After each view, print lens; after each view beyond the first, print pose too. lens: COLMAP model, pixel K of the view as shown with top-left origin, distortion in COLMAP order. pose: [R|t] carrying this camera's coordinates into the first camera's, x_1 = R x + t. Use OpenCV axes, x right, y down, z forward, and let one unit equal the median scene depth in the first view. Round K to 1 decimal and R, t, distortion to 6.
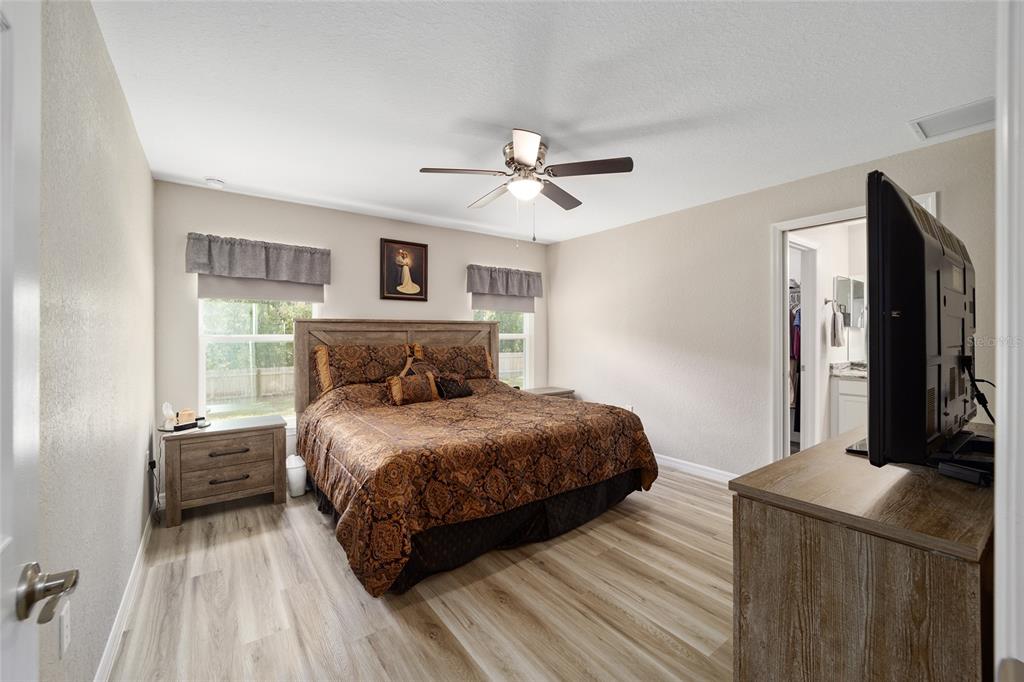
lens RADIAL K [[415.1, 0, 513.9], [0, 415.1, 330.7], [0, 0, 1]] dist [-0.003135, -0.000793]
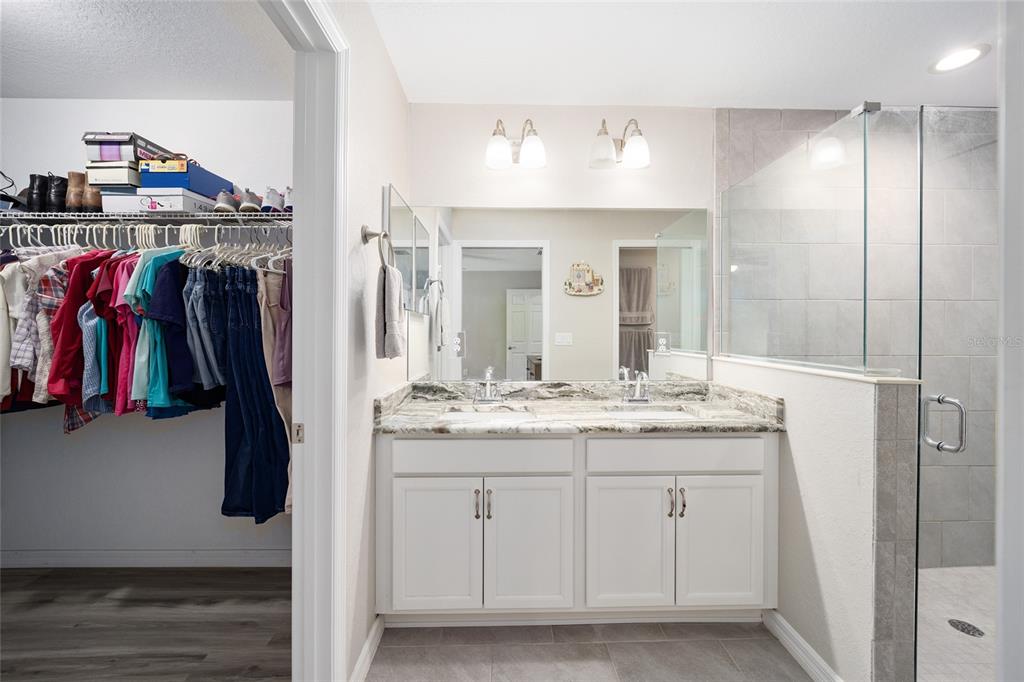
lens RADIAL K [[415.1, 0, 513.9], [0, 415.1, 330.7], [0, 0, 1]] dist [-0.003135, -0.000793]
pose [[0.572698, -0.003703, 0.819758, 0.530879], [-0.004854, 0.999957, 0.007907, 0.009318], [-0.819752, -0.008507, 0.572655, 0.685391]]
